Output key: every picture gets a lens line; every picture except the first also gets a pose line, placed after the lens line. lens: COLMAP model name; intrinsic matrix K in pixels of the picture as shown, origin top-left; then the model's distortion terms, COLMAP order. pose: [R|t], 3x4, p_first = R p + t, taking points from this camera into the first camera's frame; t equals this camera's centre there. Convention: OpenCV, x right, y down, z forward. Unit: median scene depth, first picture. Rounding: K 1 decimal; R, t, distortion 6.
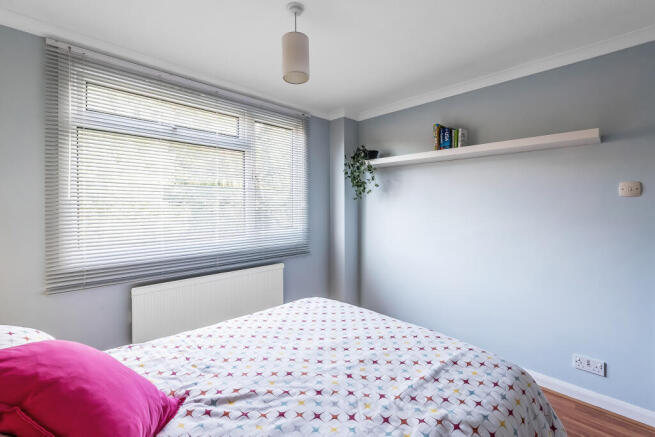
lens RADIAL K [[292.8, 0, 327.4], [0, 292.8, 212.8], [0, 0, 1]] dist [-0.002151, -0.000112]
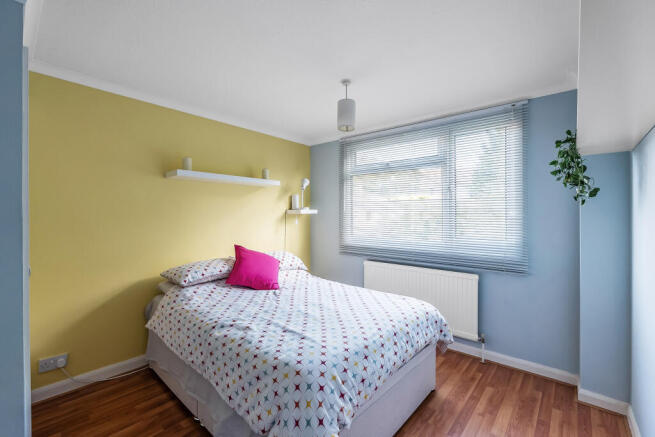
lens RADIAL K [[291.5, 0, 327.4], [0, 291.5, 218.4], [0, 0, 1]] dist [-0.001302, 0.000069]
pose [[0.069530, 0.015821, -0.997454, 1.375968], [-0.025913, 0.999565, 0.014048, -0.021463], [0.997243, 0.024870, 0.069910, 0.815630]]
